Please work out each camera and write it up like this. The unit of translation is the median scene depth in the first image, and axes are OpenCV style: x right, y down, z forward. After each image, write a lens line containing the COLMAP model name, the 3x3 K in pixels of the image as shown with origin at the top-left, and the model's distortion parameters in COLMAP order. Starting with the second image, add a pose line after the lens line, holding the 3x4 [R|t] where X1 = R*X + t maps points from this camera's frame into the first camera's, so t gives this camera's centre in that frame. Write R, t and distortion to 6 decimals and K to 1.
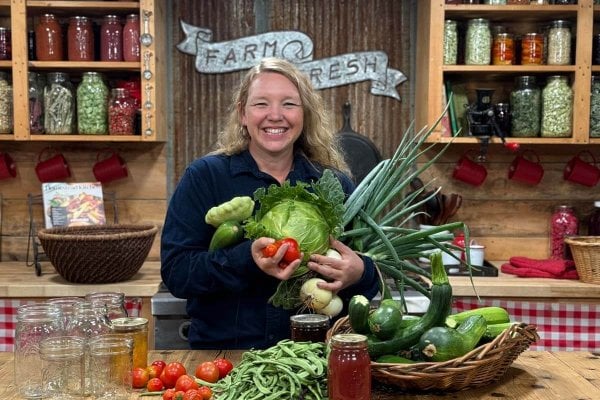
lens RADIAL K [[779.5, 0, 298.6], [0, 779.5, 207.4], [0, 0, 1]] dist [-0.015700, 0.000000]
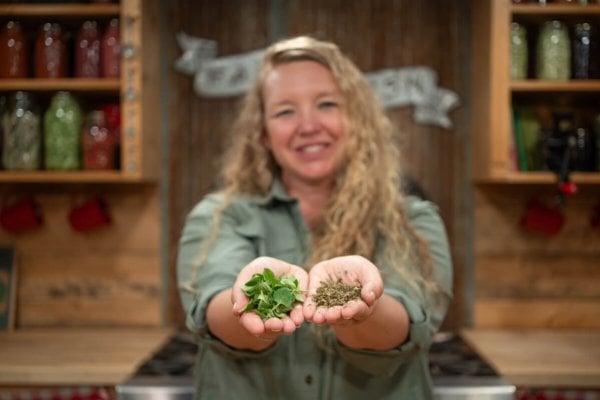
lens RADIAL K [[779.5, 0, 302.1], [0, 779.5, 198.5], [0, 0, 1]] dist [-0.015700, 0.000000]
pose [[0.998991, -0.001441, -0.044897, 0.014011], [-0.001672, 0.997600, -0.069226, -0.011932], [0.044889, 0.069231, 0.996590, 0.222670]]
